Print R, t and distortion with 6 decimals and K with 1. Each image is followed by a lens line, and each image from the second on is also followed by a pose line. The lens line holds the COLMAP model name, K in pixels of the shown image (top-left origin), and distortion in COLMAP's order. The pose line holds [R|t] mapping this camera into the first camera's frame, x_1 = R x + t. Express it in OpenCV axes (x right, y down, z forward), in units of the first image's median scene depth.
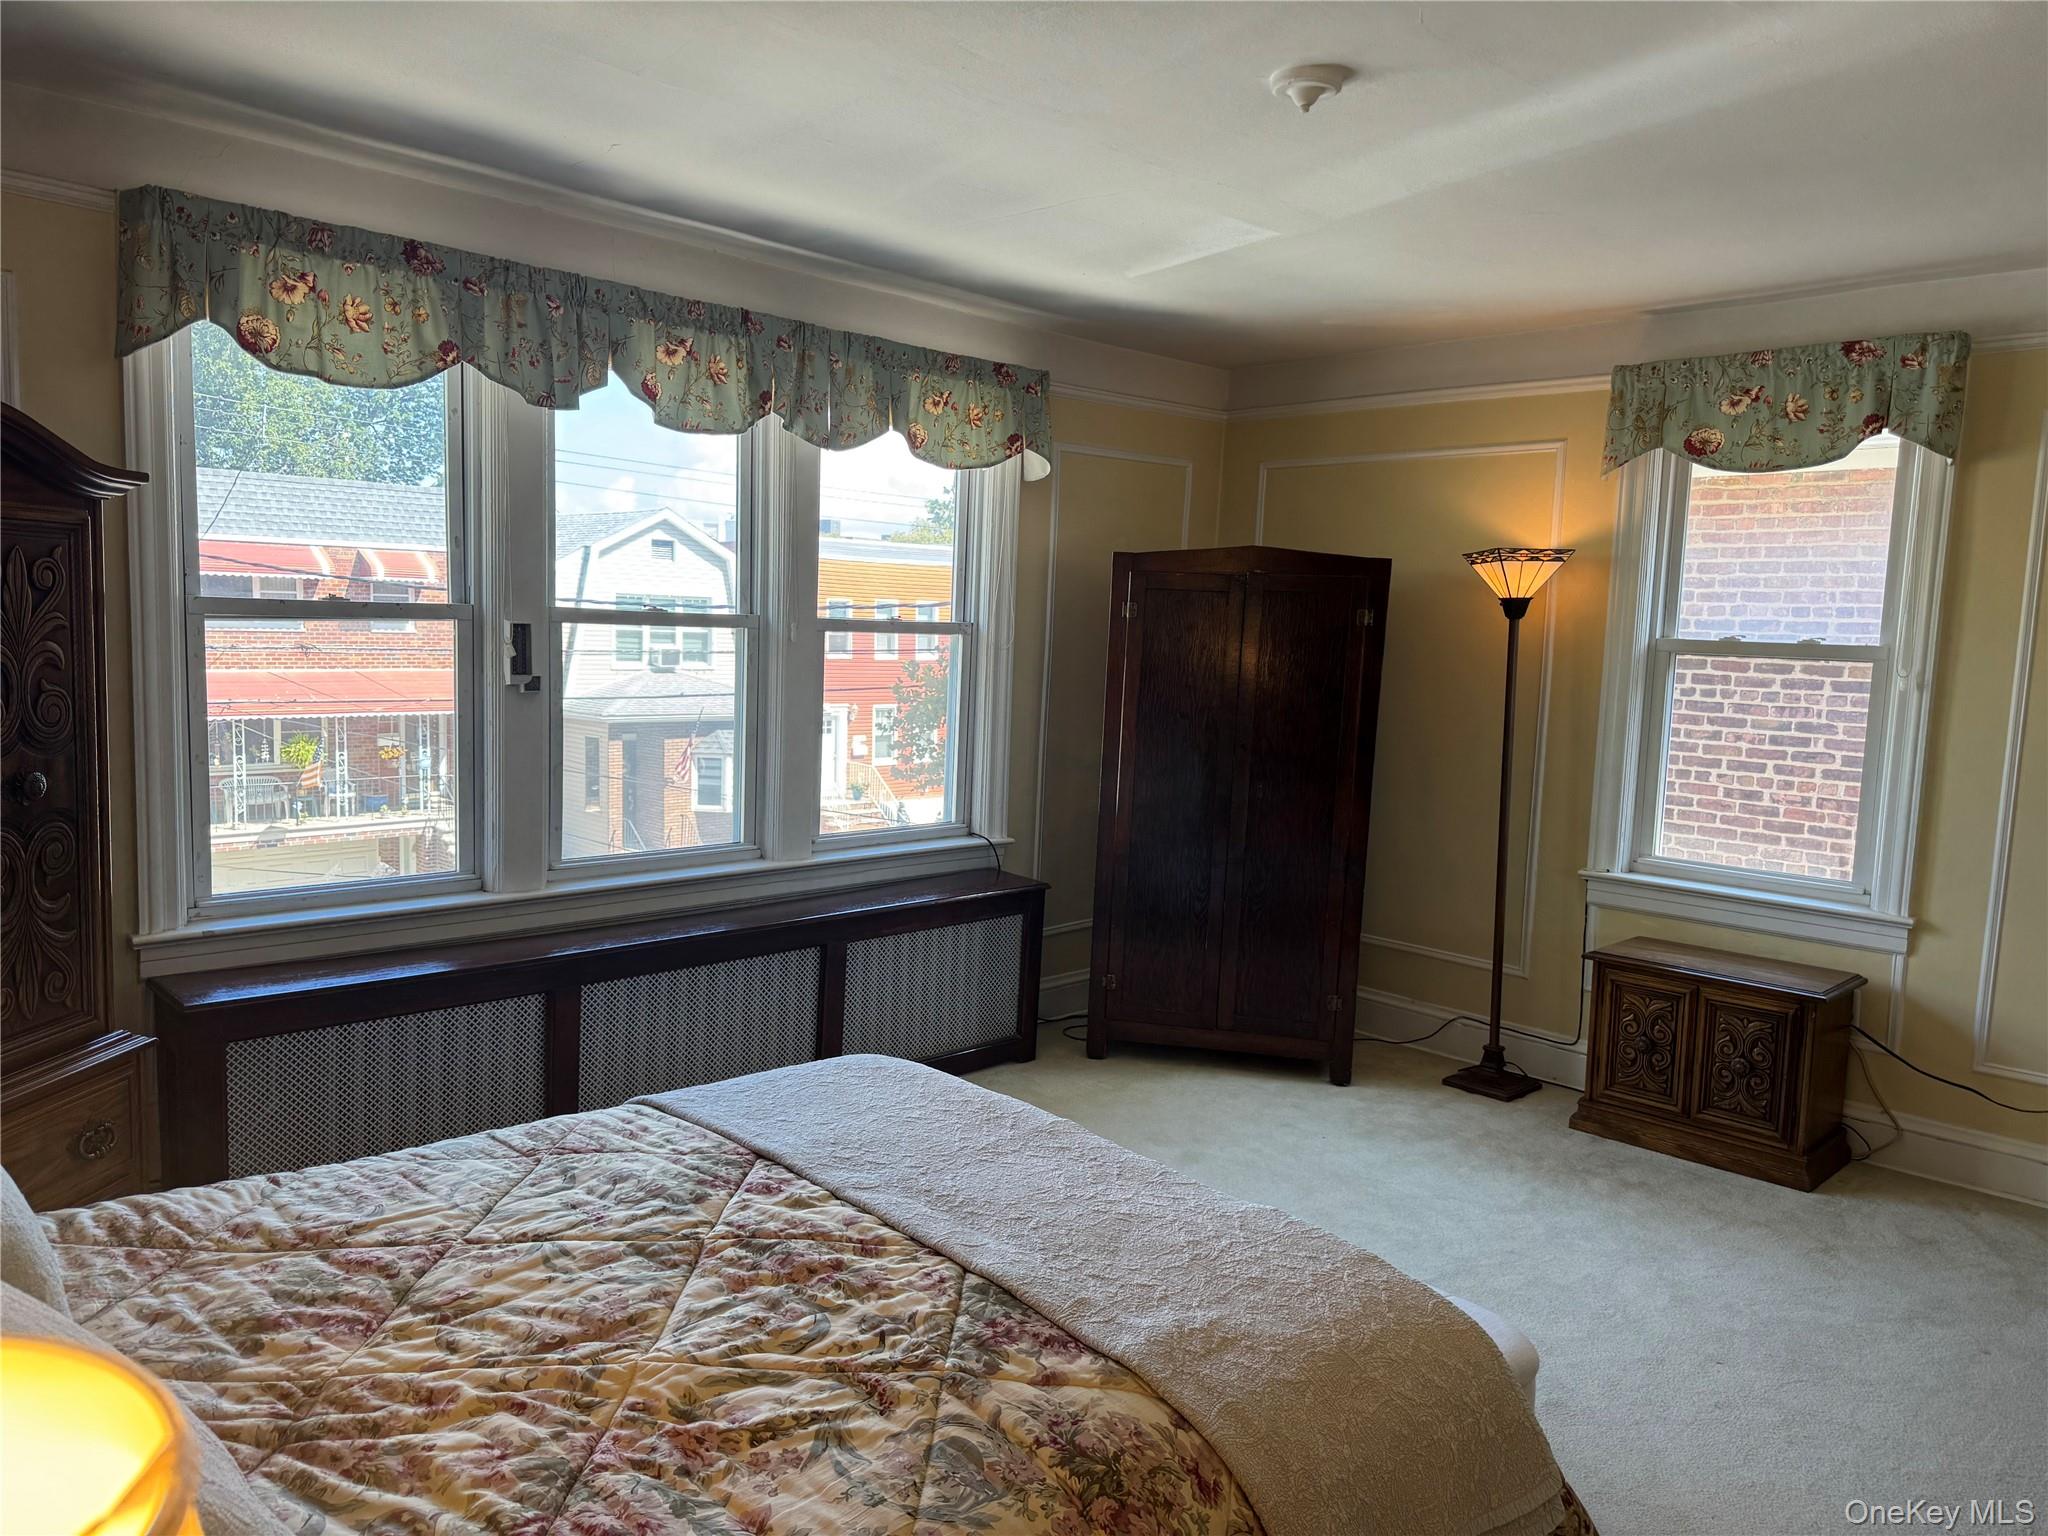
lens RADIAL K [[1455.3, 0, 1006.5], [0, 1455.3, 767.6], [0, 0, 1]] dist [0.039871, -0.012340]
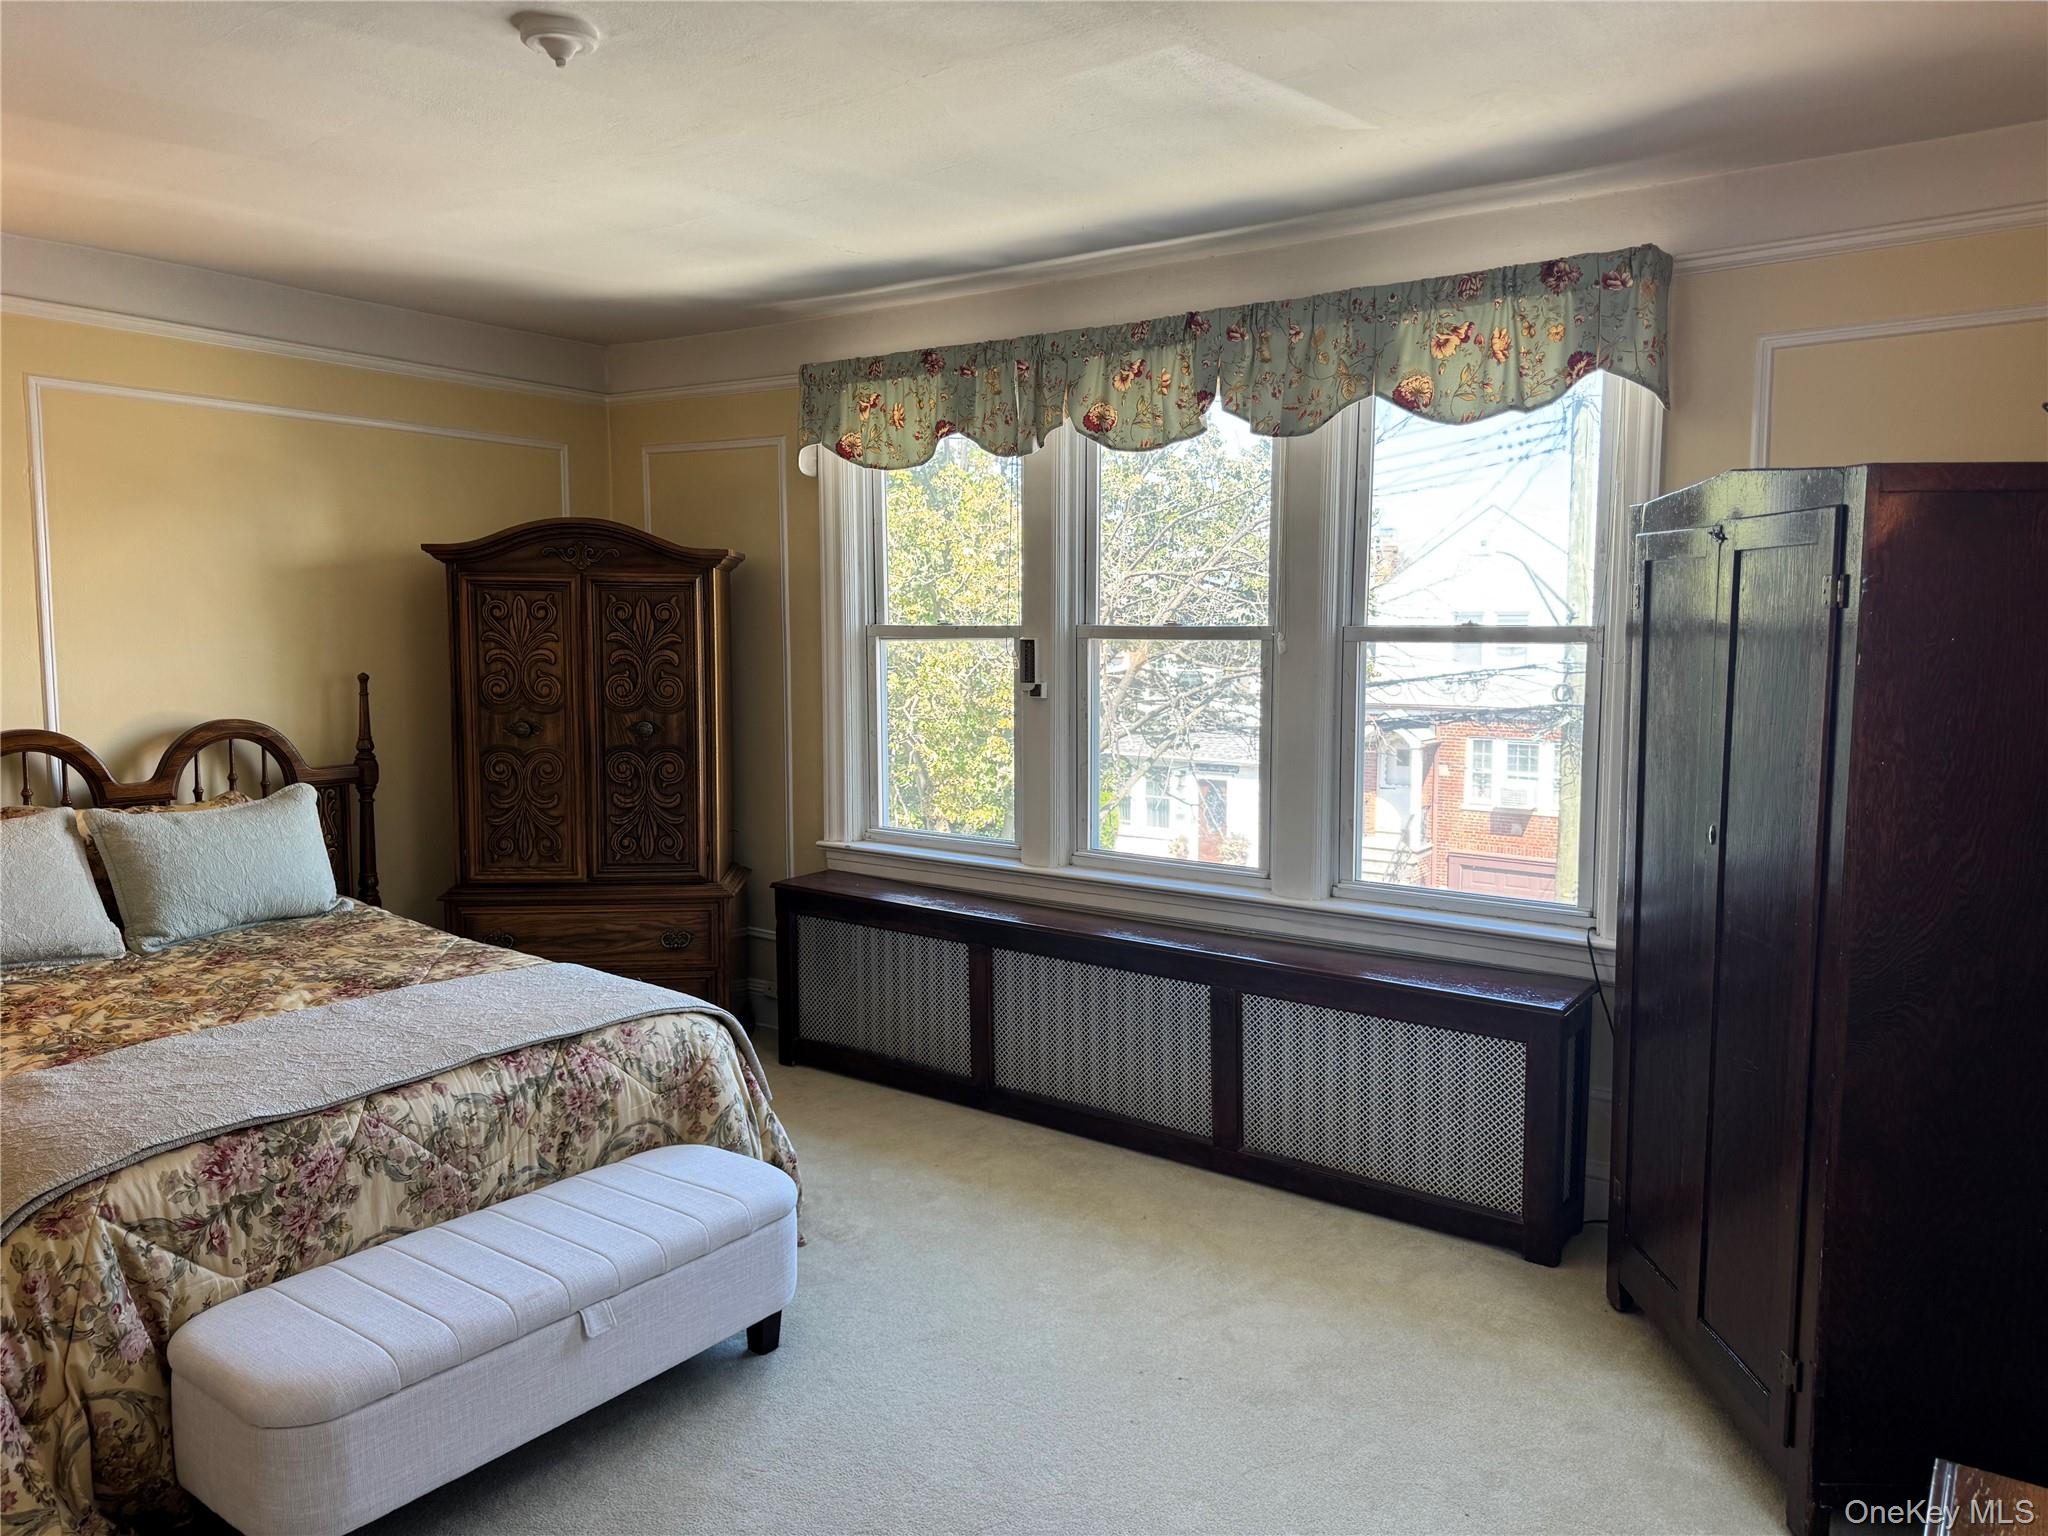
lens RADIAL K [[1455.3, 0, 1011.7], [0, 1455.3, 768.9], [0, 0, 1]] dist [0.039871, -0.012340]
pose [[0.145570, 0.067334, -0.987054, 0.707569], [-0.098900, 0.993674, 0.053200, -0.046424], [0.984392, 0.089875, 0.151309, 0.687689]]
